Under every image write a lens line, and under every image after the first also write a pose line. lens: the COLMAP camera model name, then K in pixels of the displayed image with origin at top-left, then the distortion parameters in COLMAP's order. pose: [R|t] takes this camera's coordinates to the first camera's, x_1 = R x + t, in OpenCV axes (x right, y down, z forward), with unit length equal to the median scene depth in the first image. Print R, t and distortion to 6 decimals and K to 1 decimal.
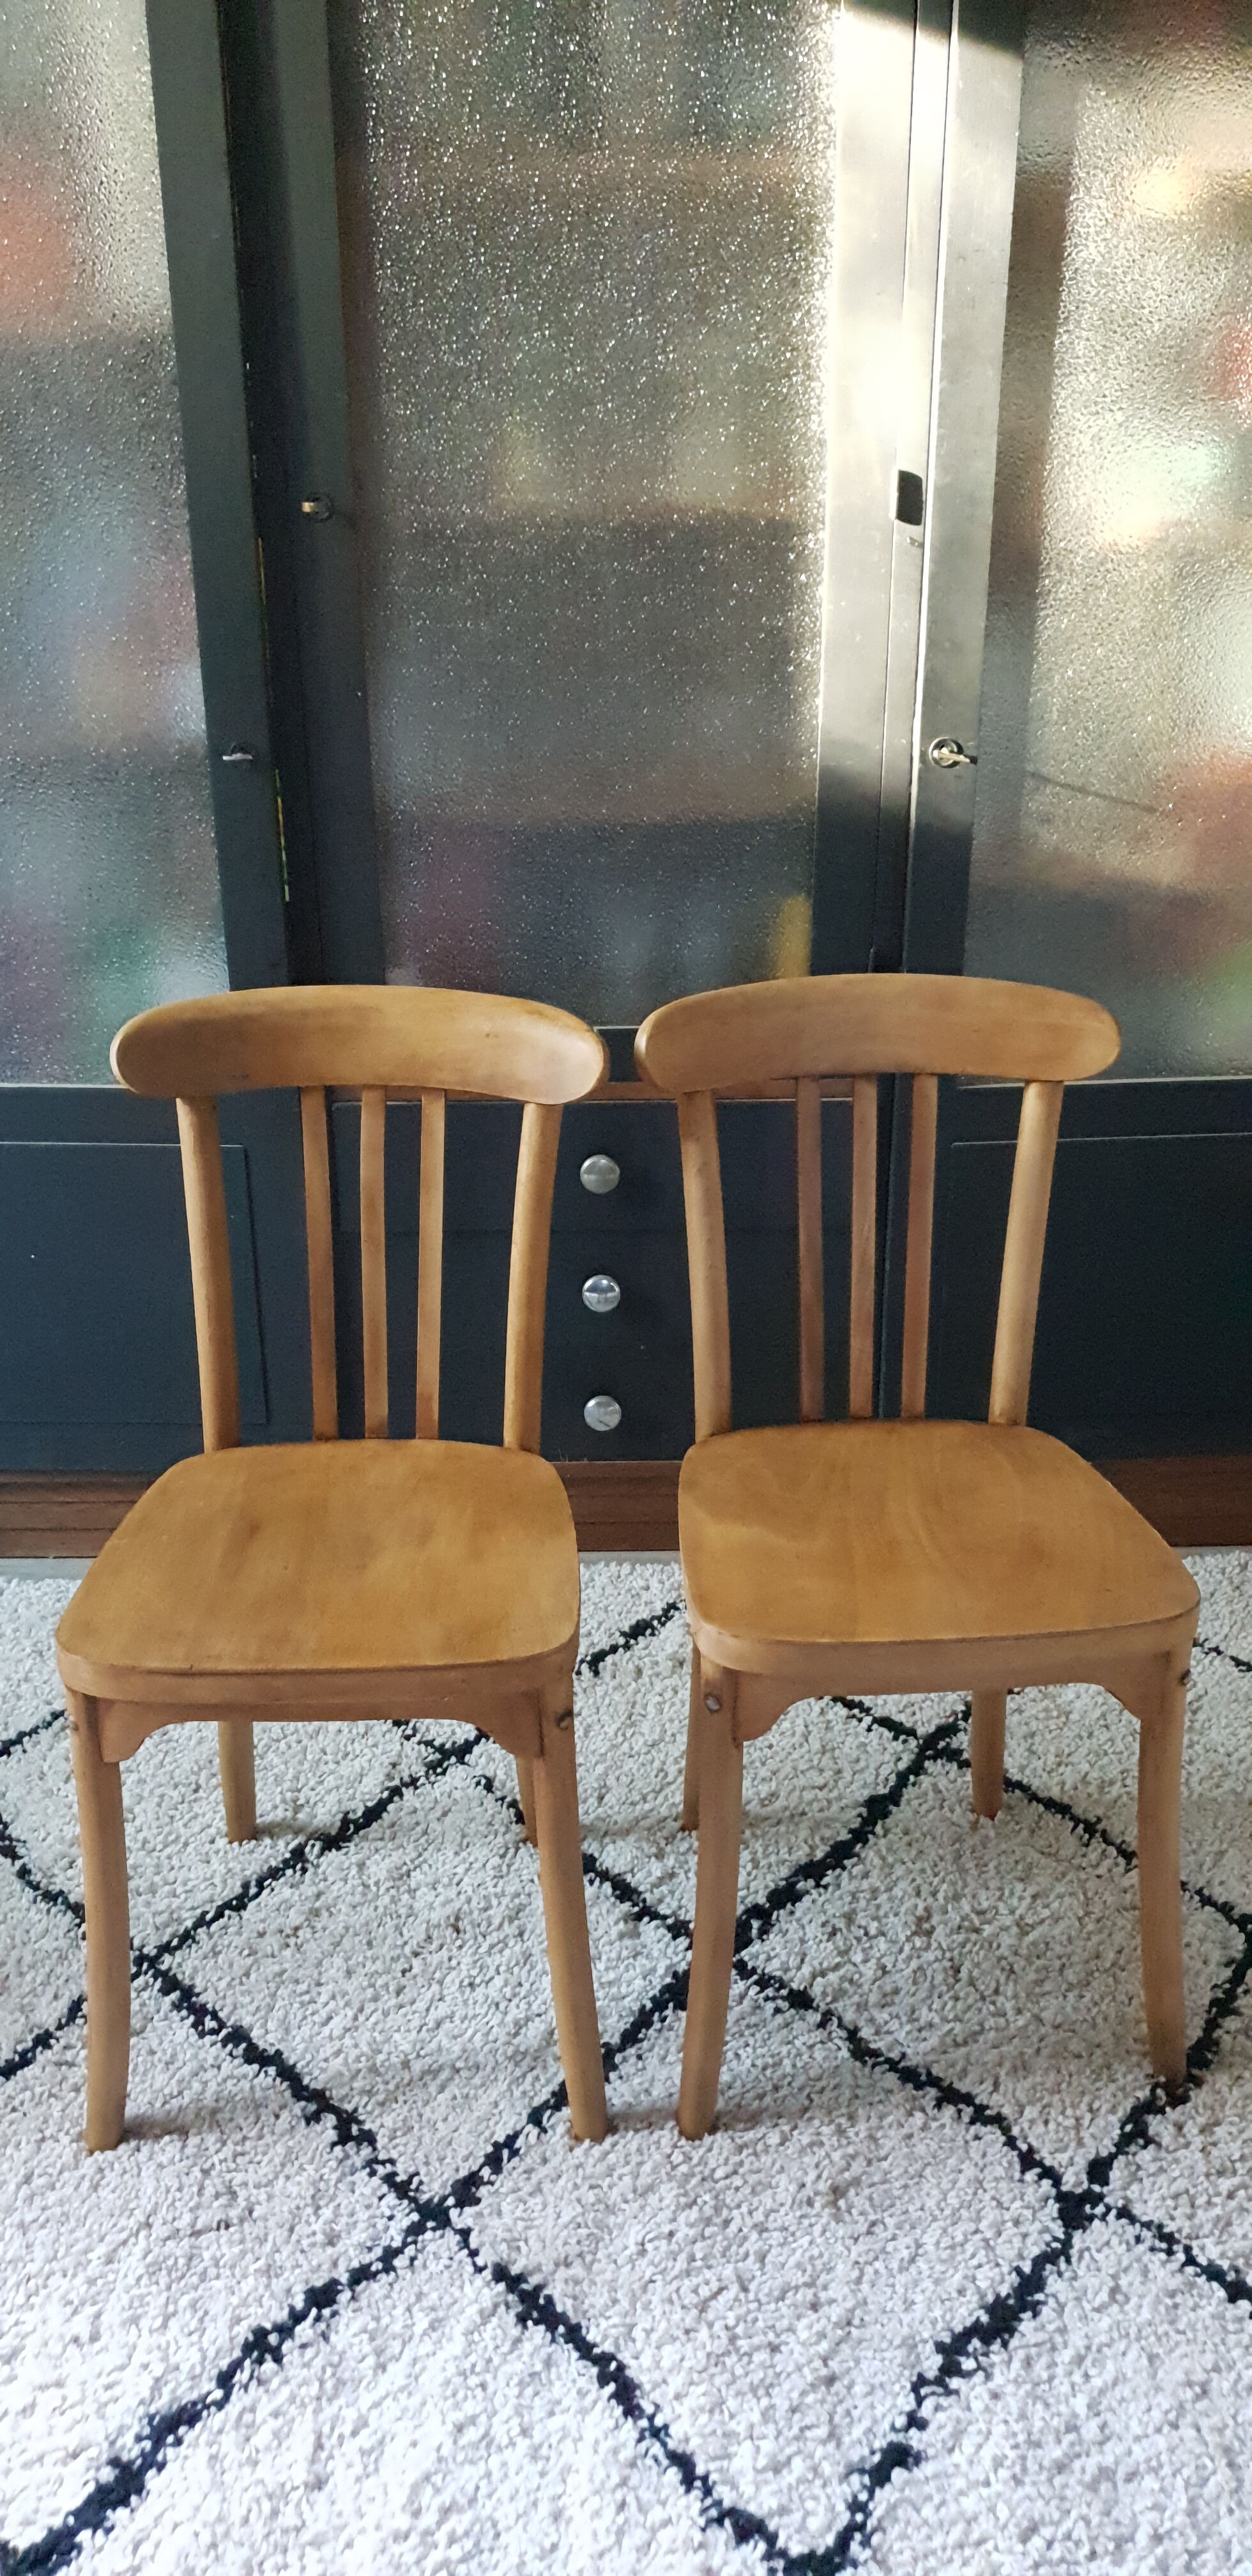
lens RADIAL K [[2027.9, 0, 616.7], [0, 2027.9, 1276.0], [0, 0, 1]] dist [-0.003051, 0.030739]
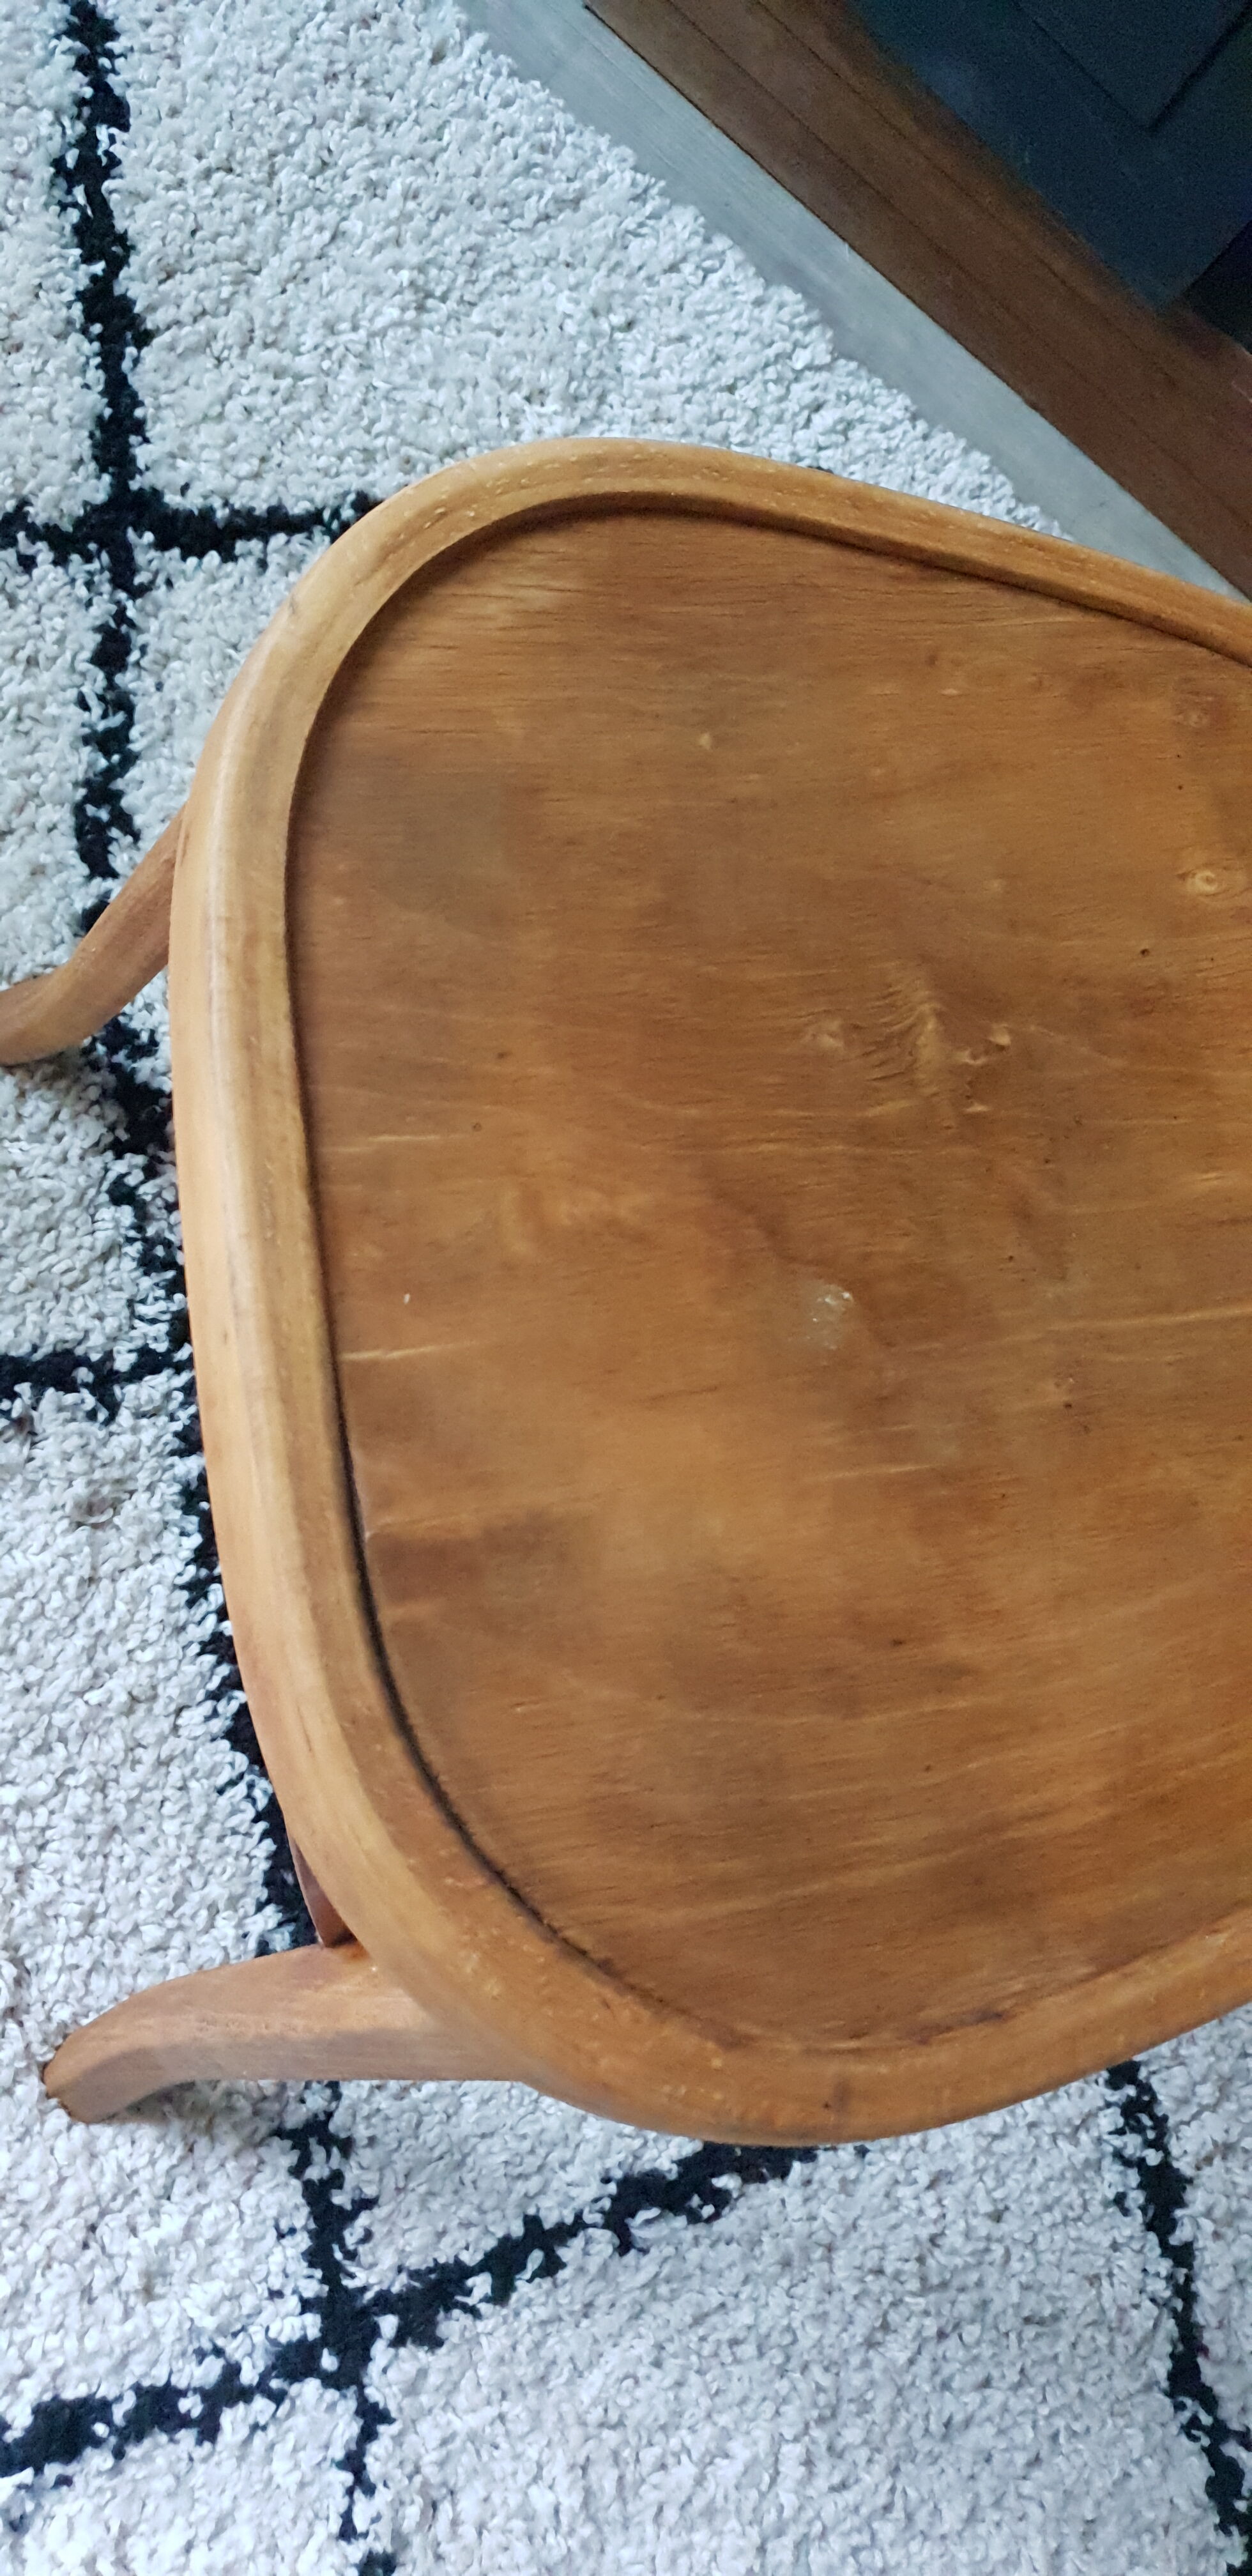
lens RADIAL K [[2027.9, 0, 587.7], [0, 2027.9, 1244.1], [0, 0, 1]] dist [-0.003051, 0.030739]
pose [[0.776696, 0.613194, 0.144002, -0.259374], [-0.529247, 0.511367, 0.677053, -0.040965], [0.341527, -0.602078, 0.721708, 0.759692]]
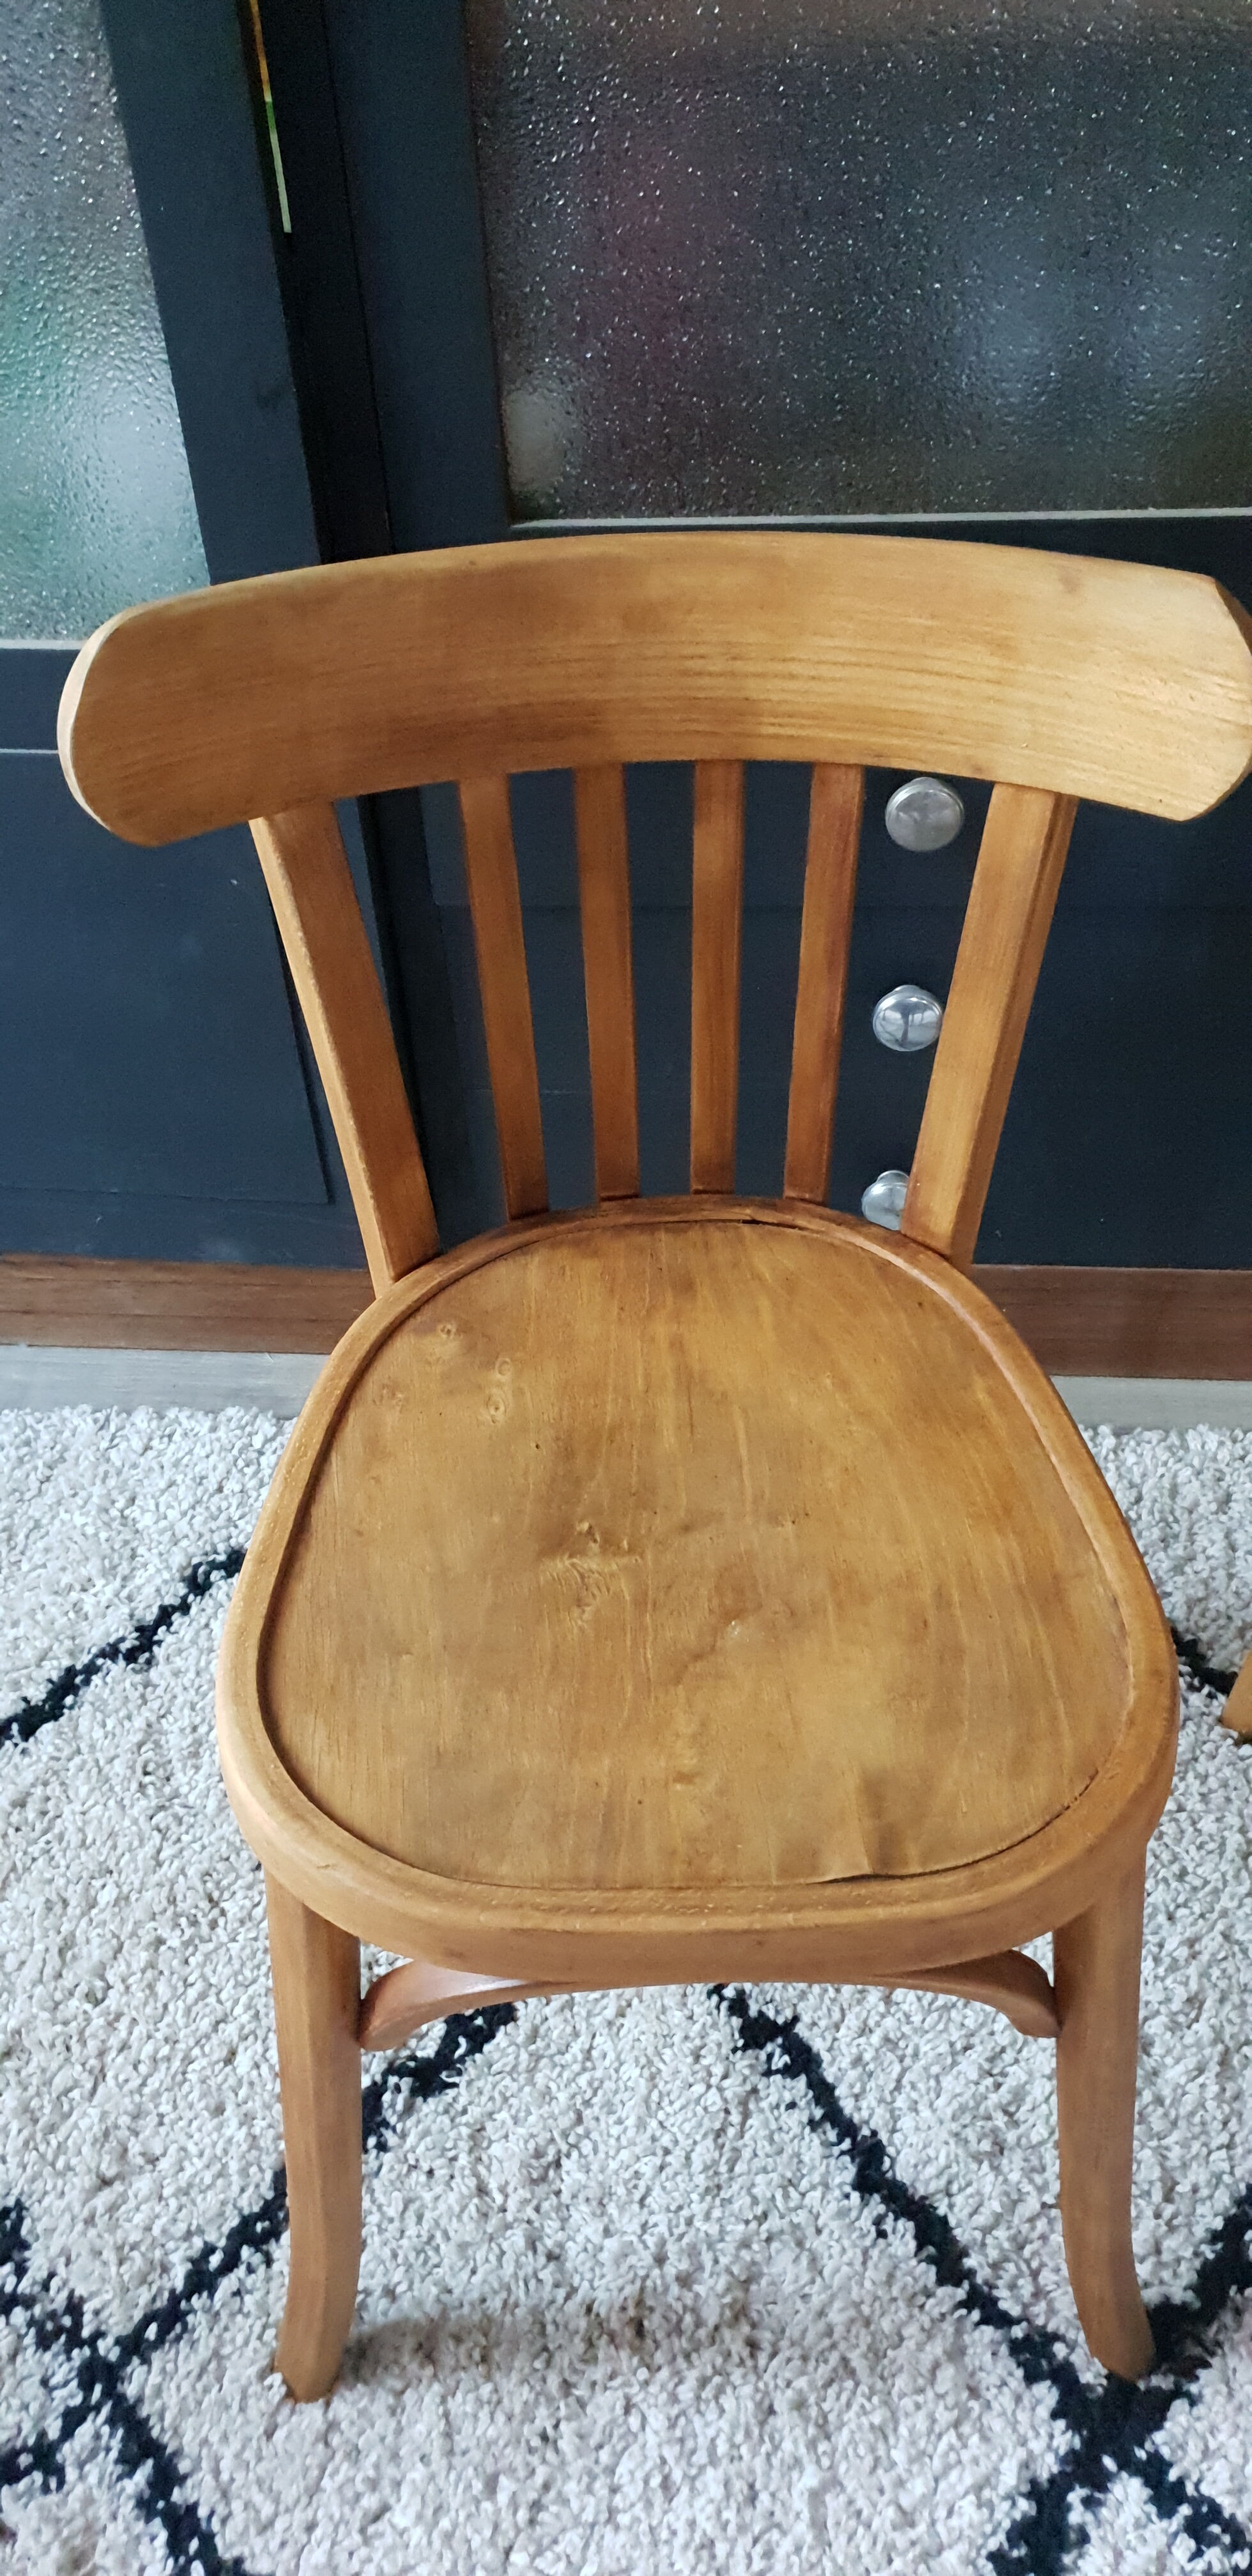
lens RADIAL K [[2027.9, 0, 619.1], [0, 2027.9, 1266.1], [0, 0, 1]] dist [-0.003051, 0.030739]
pose [[0.995442, 0.033339, -0.089356, -0.048246], [0.000548, 0.934899, 0.354914, -0.172061], [0.095371, -0.353346, 0.930619, 0.634011]]
